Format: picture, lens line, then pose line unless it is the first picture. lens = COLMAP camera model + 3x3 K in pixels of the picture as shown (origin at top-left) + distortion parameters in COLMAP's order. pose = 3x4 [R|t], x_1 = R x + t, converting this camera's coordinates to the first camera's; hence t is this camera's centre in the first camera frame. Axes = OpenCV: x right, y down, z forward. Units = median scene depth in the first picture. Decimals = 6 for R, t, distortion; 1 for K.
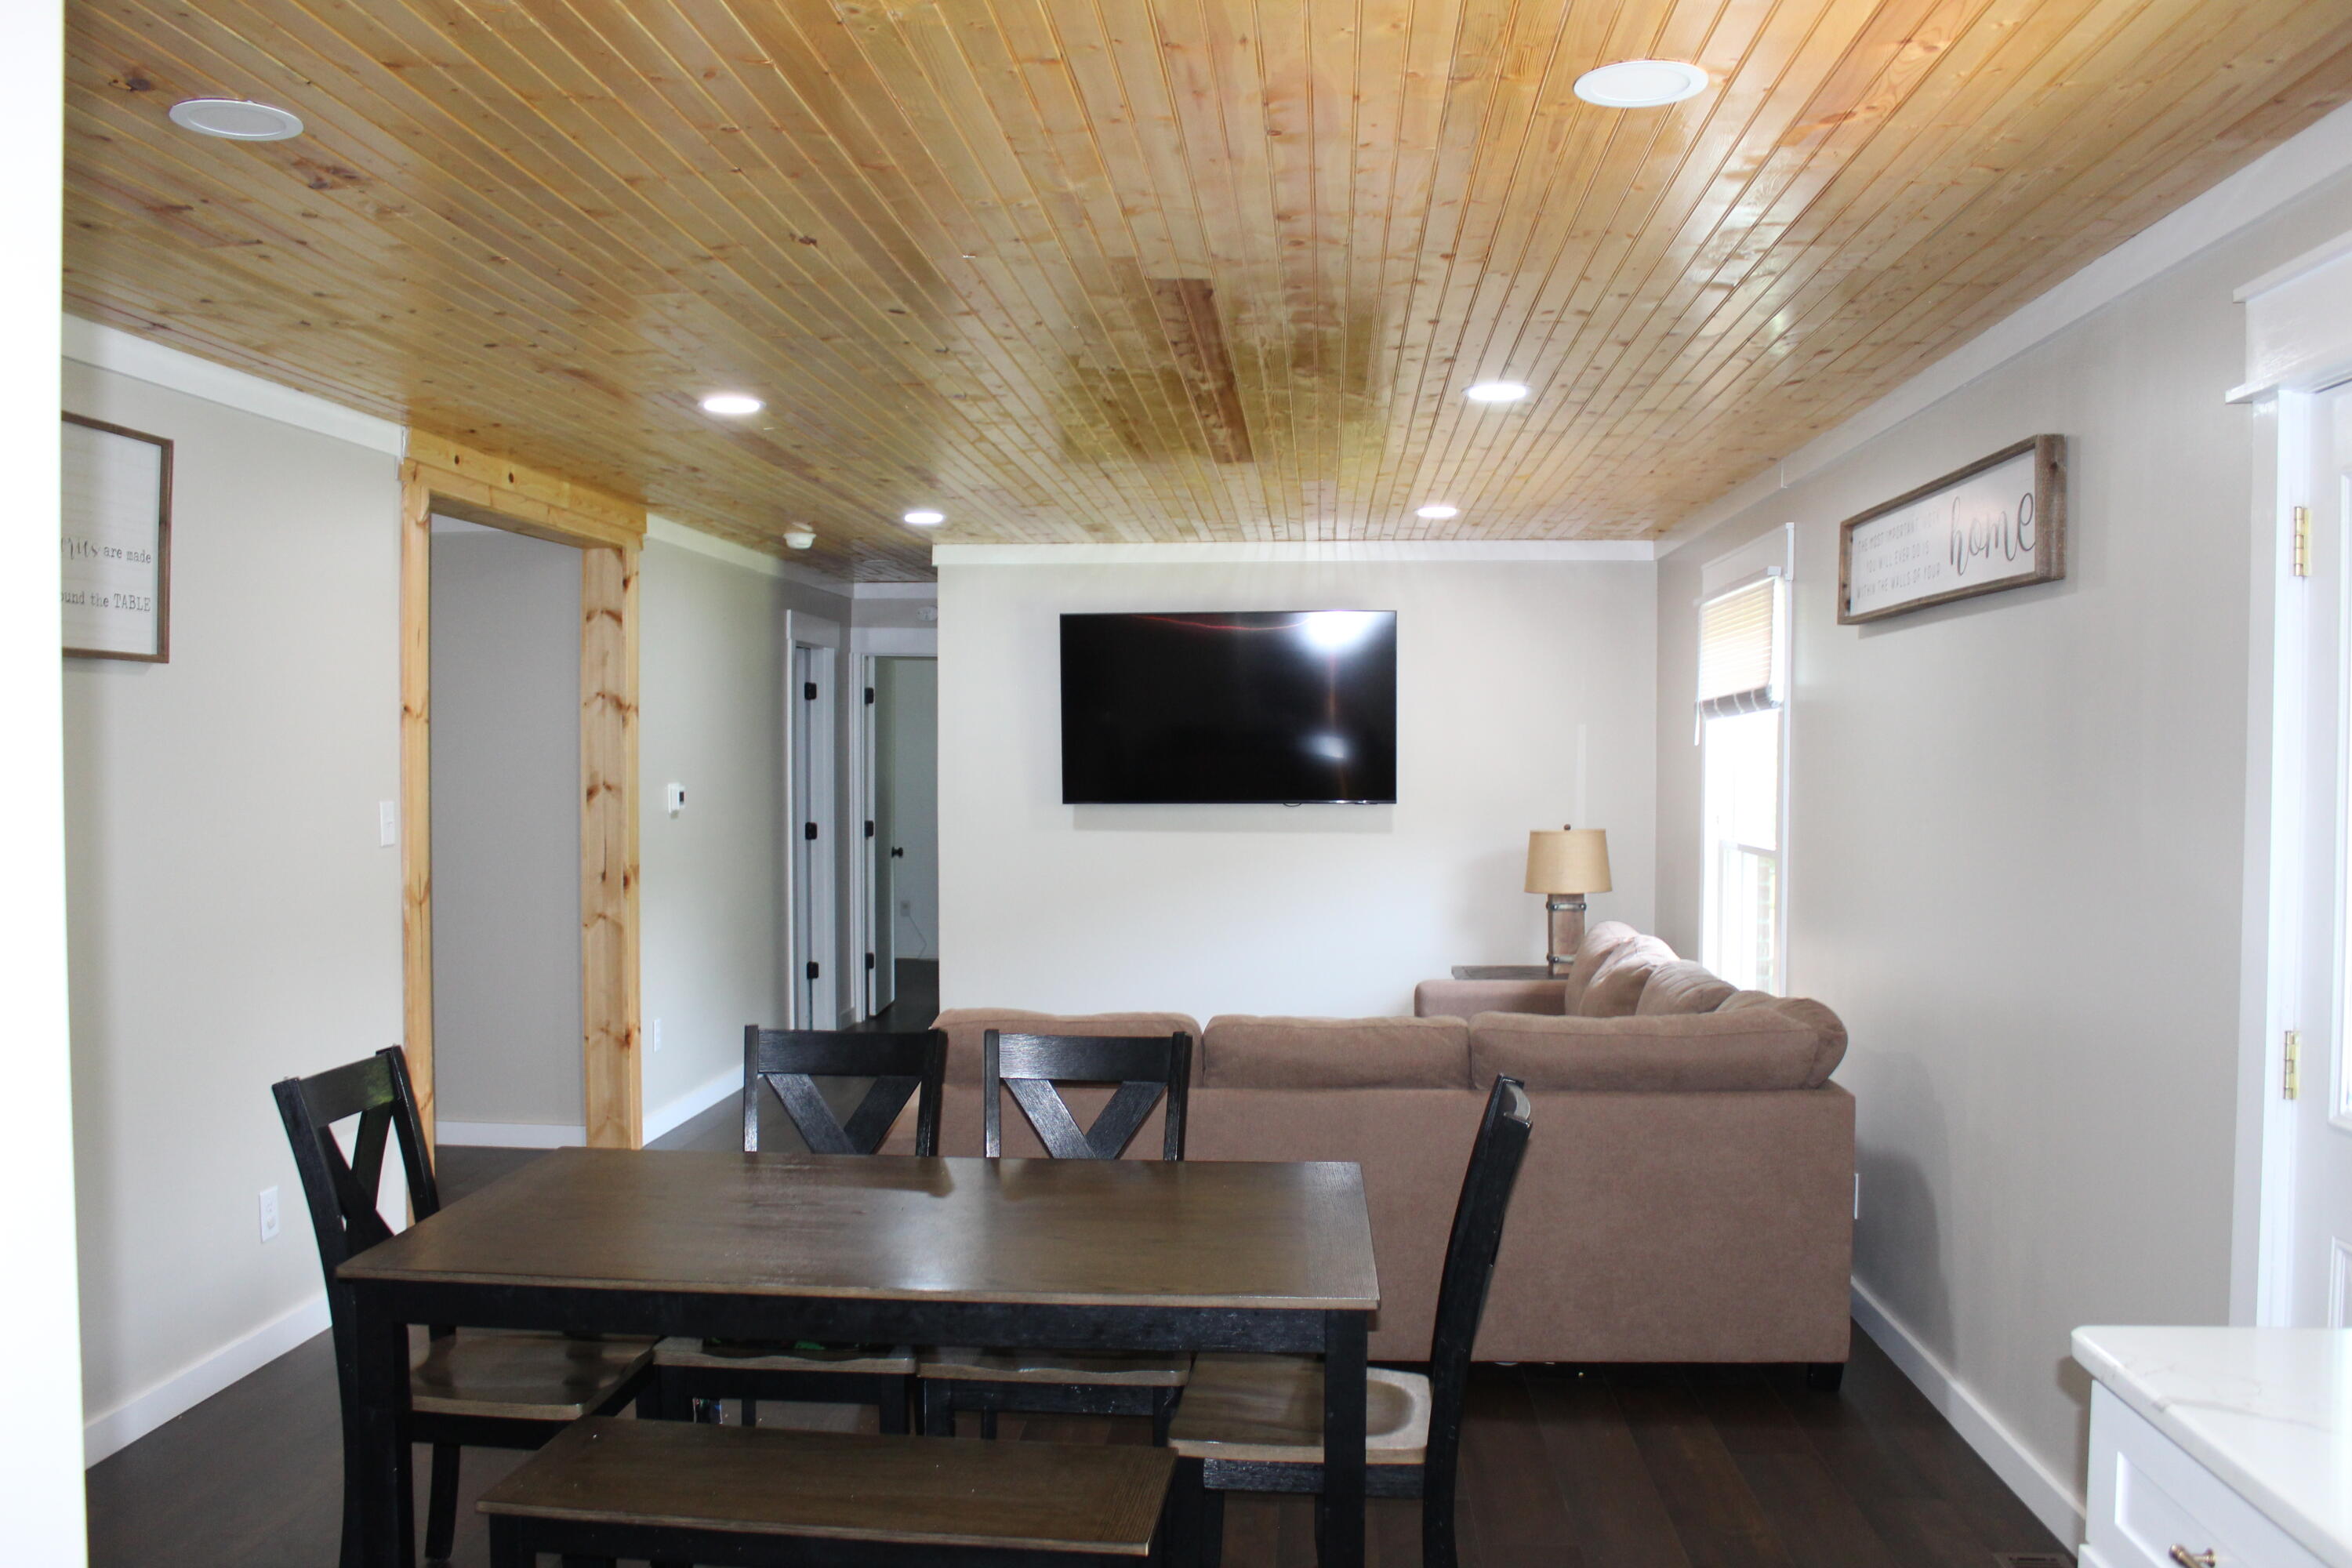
lens RADIAL K [[1994.6, 0, 1176.0], [0, 1994.6, 784.0], [0, 0, 1]] dist [-0.152960, 0.155463]
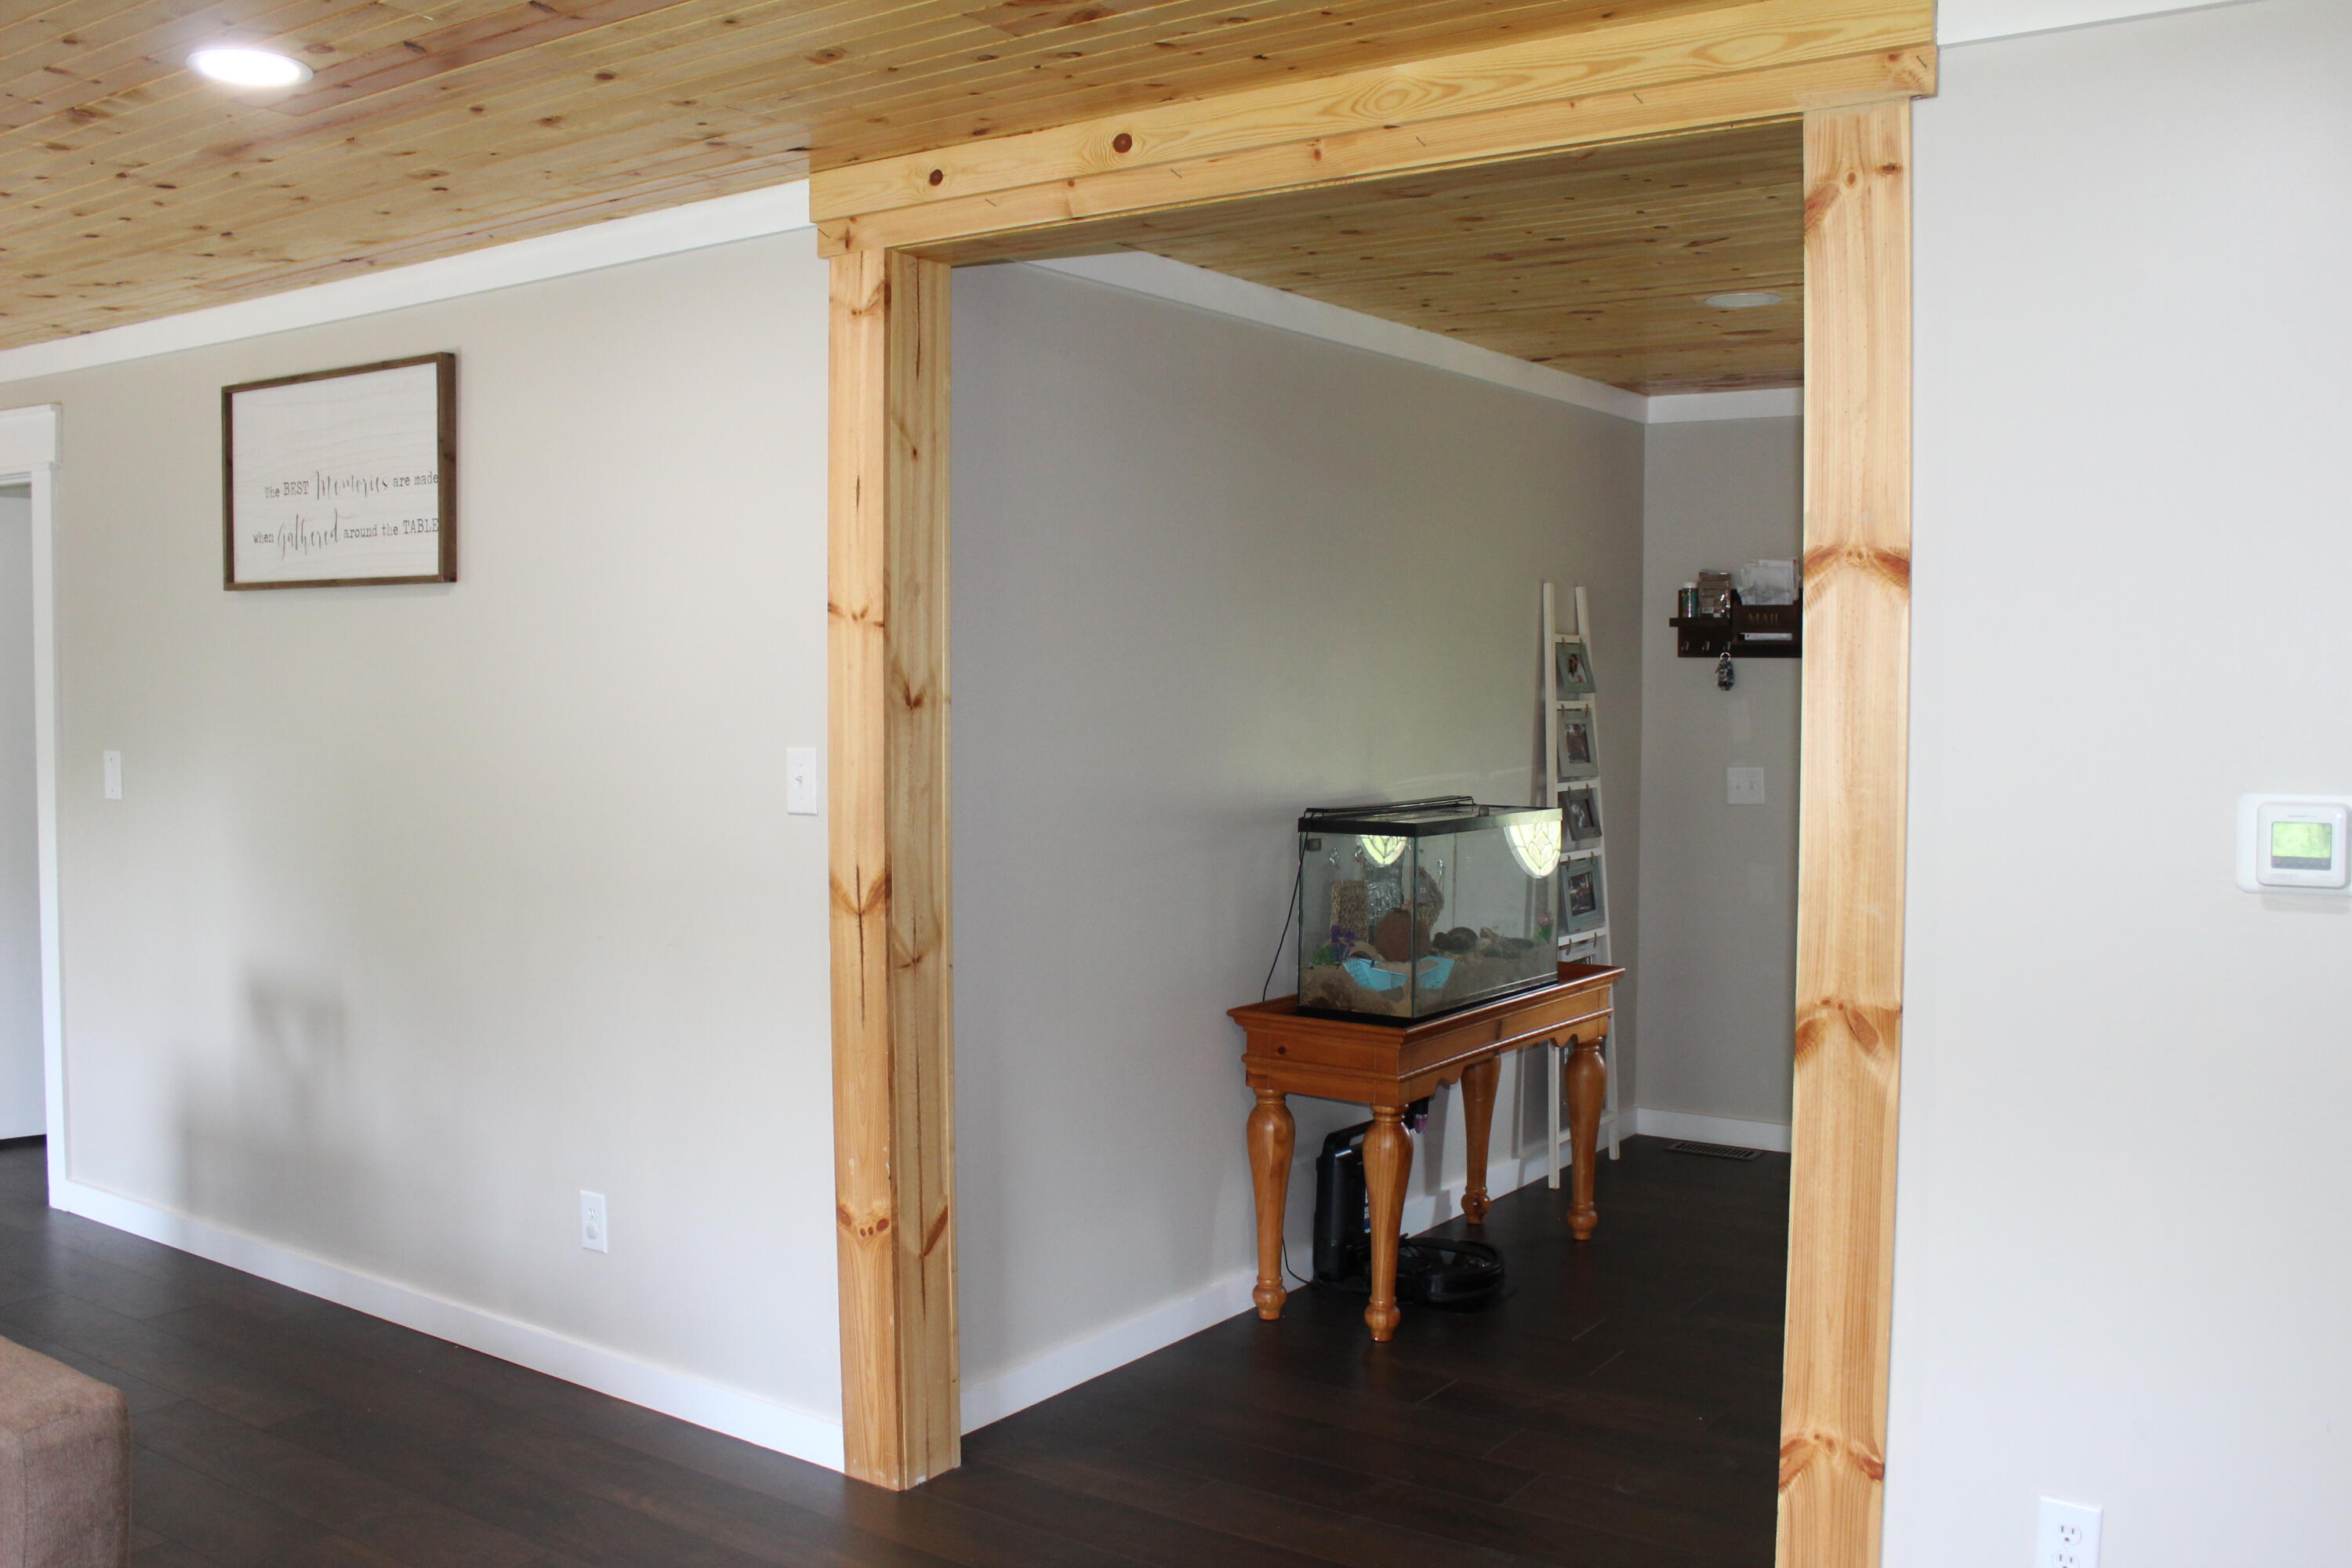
lens RADIAL K [[2109.8, 0, 1172.4], [0, 2109.8, 772.7], [0, 0, 1]] dist [-0.150631, 0.174788]
pose [[-0.516508, 0.040575, -0.855320, 0.187300], [-0.015570, 0.998267, 0.056759, -0.031860], [0.856141, 0.042633, -0.514981, 1.866806]]
